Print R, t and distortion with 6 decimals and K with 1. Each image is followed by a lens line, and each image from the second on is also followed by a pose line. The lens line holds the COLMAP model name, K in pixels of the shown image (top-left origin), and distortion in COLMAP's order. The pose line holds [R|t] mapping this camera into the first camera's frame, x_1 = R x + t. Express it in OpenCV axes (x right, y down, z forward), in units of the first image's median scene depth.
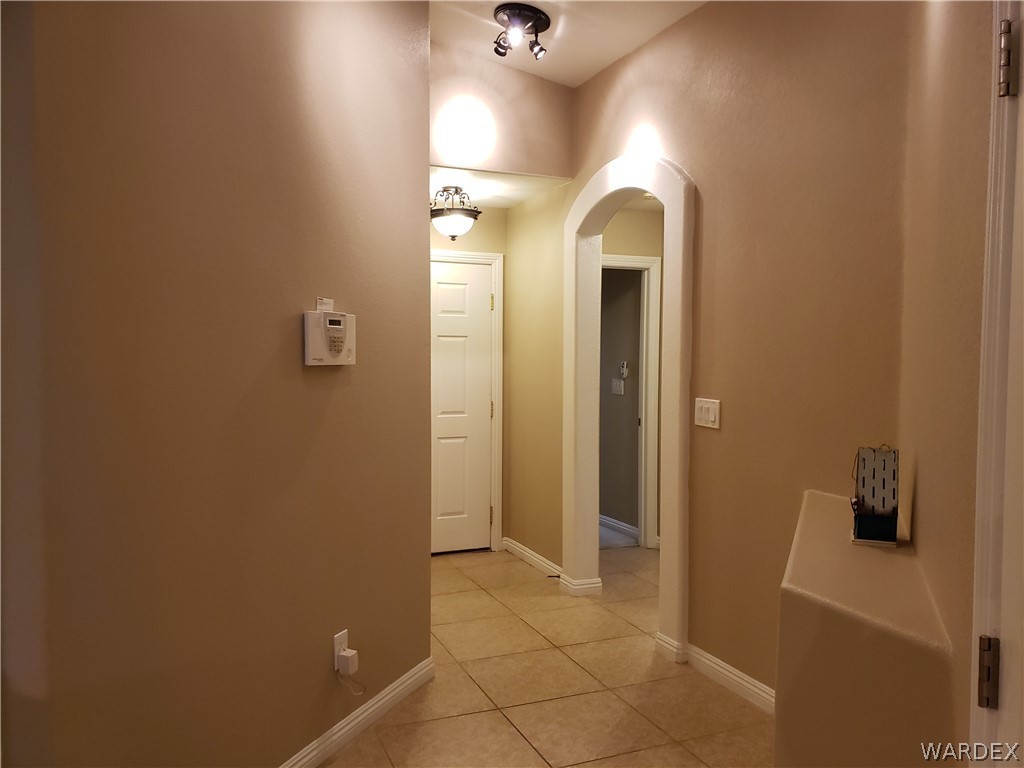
lens RADIAL K [[812.2, 0, 513.3], [0, 812.2, 386.7], [0, 0, 1]] dist [0.043725, -0.044275]
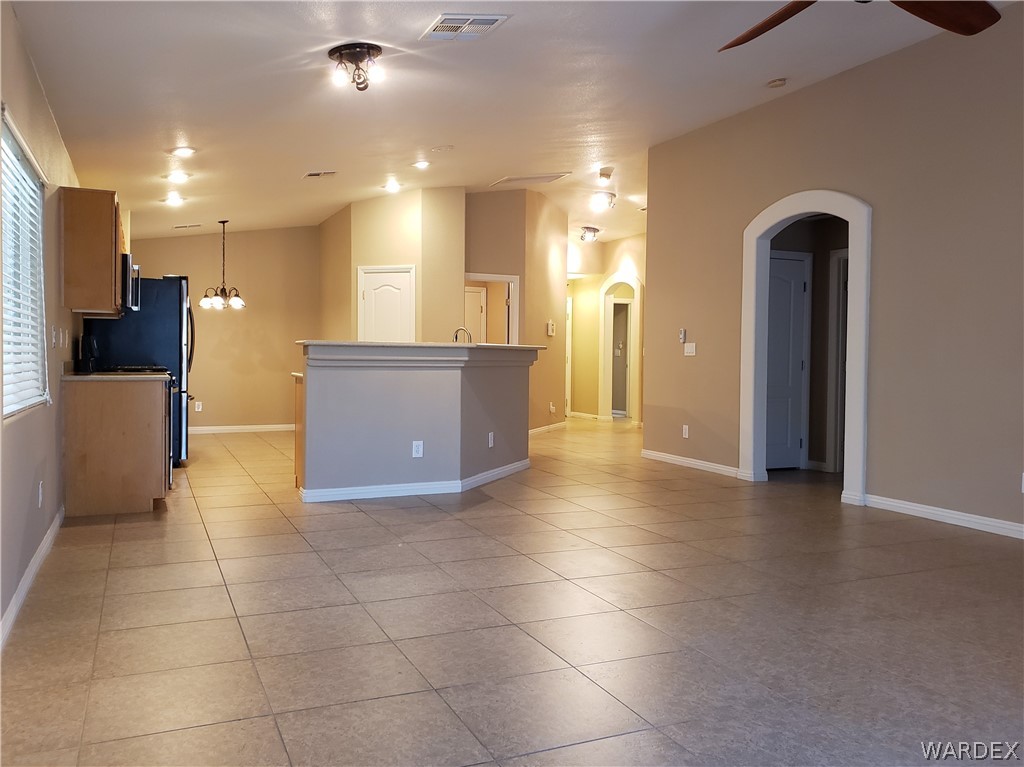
lens RADIAL K [[812.2, 0, 511.0], [0, 812.2, 386.8], [0, 0, 1]] dist [0.043725, -0.044275]
pose [[0.999963, 0.008532, 0.001256, -0.246917], [-0.008528, 0.999958, -0.003256, 0.144322], [-0.001284, 0.003245, 0.999994, -1.809530]]
